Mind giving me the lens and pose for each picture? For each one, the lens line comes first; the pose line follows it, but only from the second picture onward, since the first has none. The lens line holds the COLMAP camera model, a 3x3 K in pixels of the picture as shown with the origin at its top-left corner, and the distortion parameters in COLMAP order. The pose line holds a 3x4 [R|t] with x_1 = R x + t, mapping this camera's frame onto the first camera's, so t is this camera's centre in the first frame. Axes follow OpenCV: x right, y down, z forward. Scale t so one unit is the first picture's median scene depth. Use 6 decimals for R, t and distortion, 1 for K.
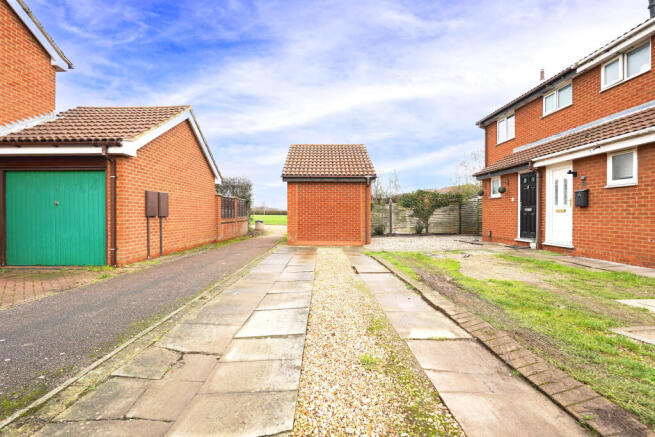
lens RADIAL K [[292.3, 0, 327.5], [0, 292.3, 218.5], [0, 0, 1]] dist [0.001055, 0.000592]
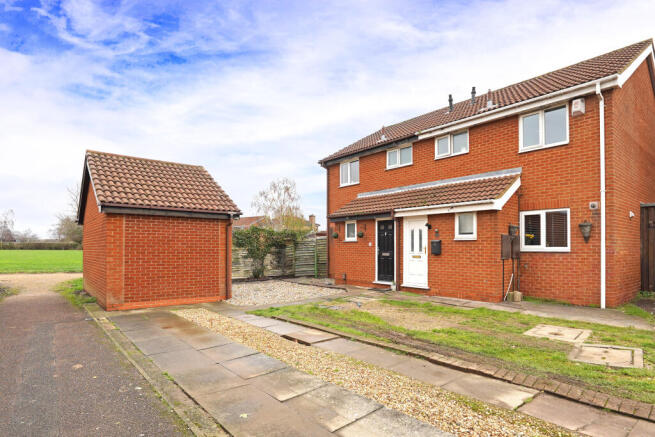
lens RADIAL K [[349.0, 0, 327.5], [0, 349.0, 250.8], [0, 0, 1]] dist [-0.003443, -0.000502]
pose [[0.767133, -0.008032, 0.641438, -0.318117], [0.008235, 0.999963, 0.002673, -0.050181], [-0.641435, 0.003231, 0.767170, 0.145602]]
